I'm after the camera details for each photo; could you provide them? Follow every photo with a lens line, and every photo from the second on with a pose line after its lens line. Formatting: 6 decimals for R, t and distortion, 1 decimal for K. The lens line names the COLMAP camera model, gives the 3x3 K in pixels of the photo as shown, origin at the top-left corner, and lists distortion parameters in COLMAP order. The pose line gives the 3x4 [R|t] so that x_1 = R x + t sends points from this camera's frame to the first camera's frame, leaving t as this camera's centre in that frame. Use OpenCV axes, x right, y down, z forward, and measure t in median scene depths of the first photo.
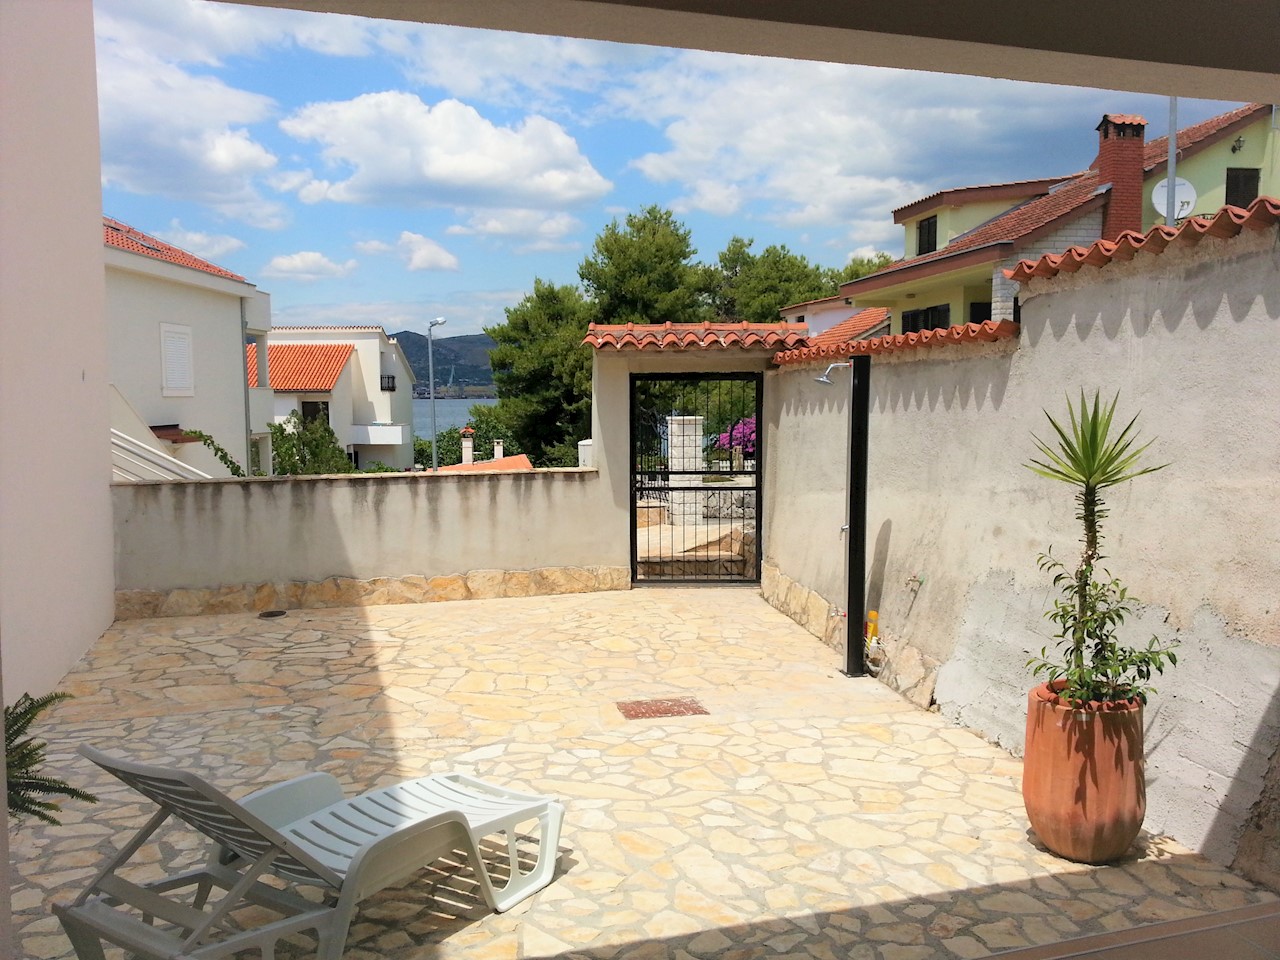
lens RADIAL K [[1029.1, 0, 633.9], [0, 1029.1, 460.8], [0, 0, 1]] dist [0.107952, -0.149954]
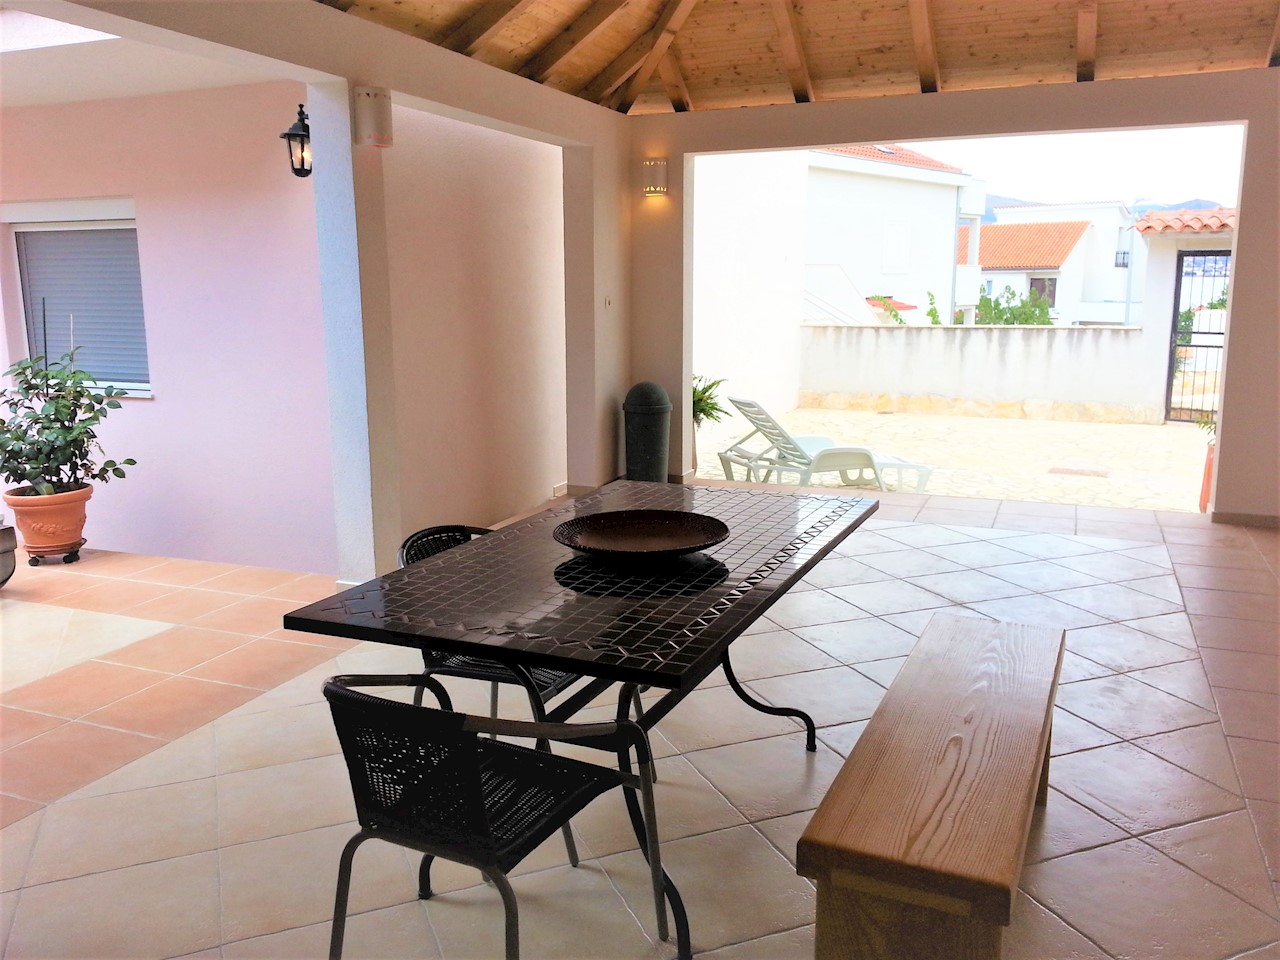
lens RADIAL K [[1029.1, 0, 633.9], [0, 1029.1, 460.8], [0, 0, 1]] dist [0.107952, -0.149954]
pose [[0.767998, 0.114879, -0.630065, 0.326734], [-0.041763, 0.990671, 0.129721, 0.030990], [0.639089, -0.073312, 0.765631, -0.405152]]
